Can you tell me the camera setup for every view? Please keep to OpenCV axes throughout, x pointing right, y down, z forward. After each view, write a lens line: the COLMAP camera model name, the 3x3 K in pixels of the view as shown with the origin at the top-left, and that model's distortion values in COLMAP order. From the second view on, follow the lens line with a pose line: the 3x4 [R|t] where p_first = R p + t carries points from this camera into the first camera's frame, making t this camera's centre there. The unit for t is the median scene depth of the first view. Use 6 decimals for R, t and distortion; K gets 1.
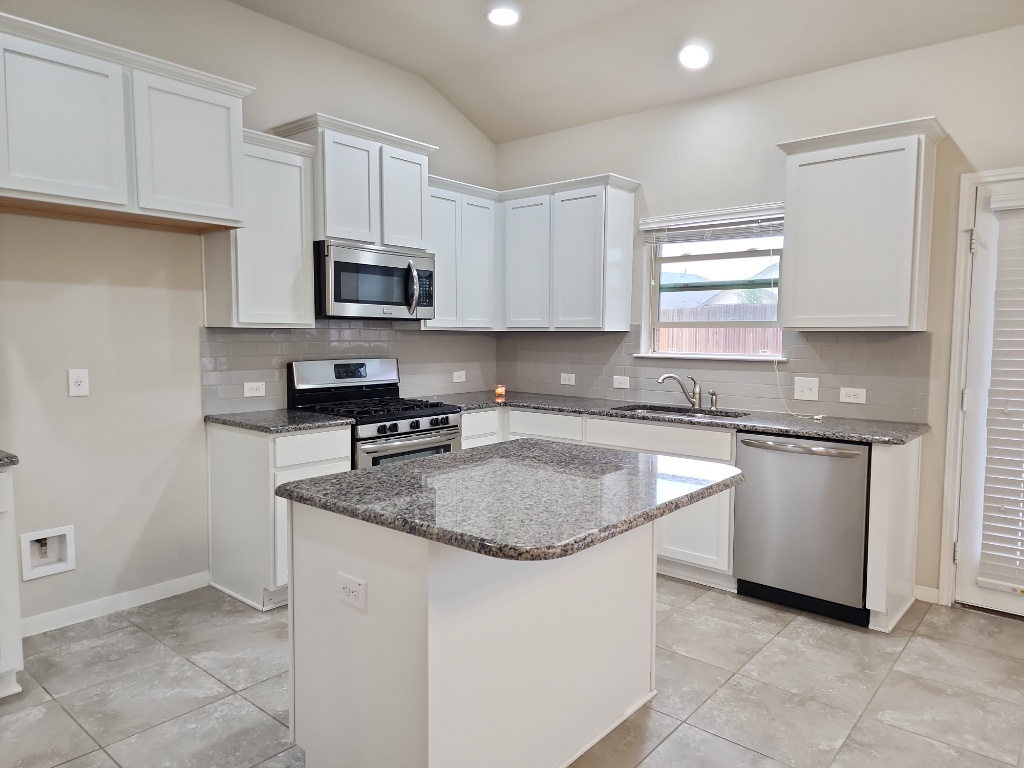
lens RADIAL K [[683.4, 0, 509.9], [0, 683.4, 390.2], [0, 0, 1]] dist [0.059692, -0.064525]
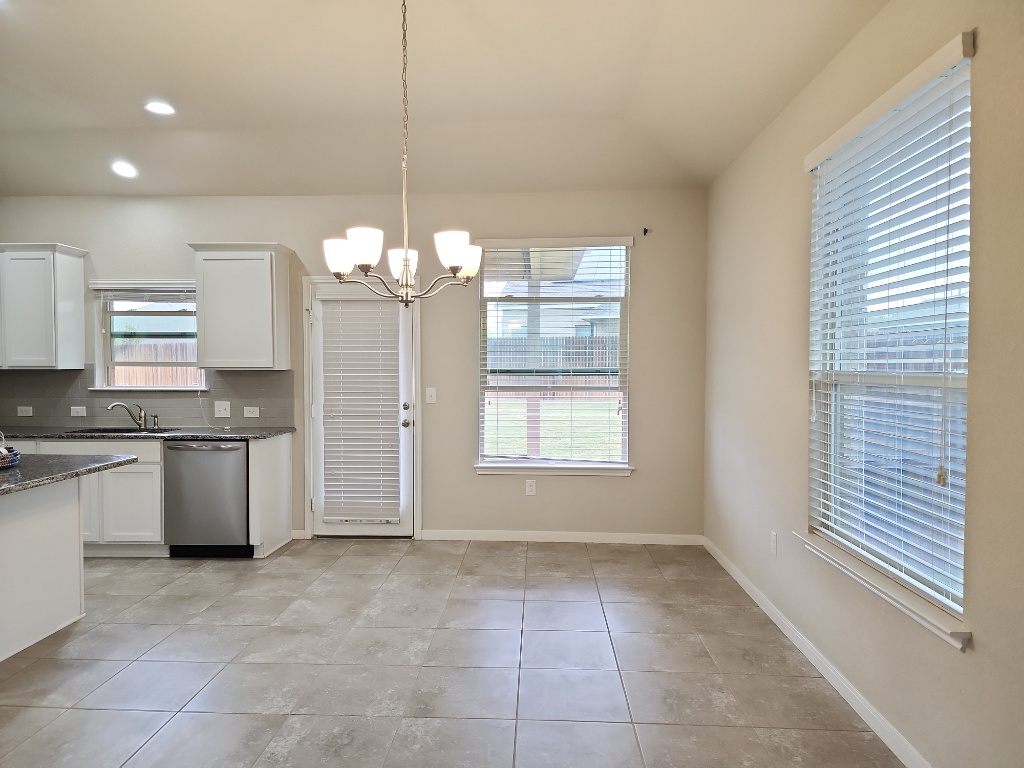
lens RADIAL K [[683.4, 0, 509.9], [0, 683.4, 390.2], [0, 0, 1]] dist [0.059692, -0.064525]
pose [[0.791100, -0.022792, 0.611262, 0.024250], [0.053434, 0.998060, -0.031941, 0.036781], [-0.609348, 0.057930, 0.790784, -0.519323]]
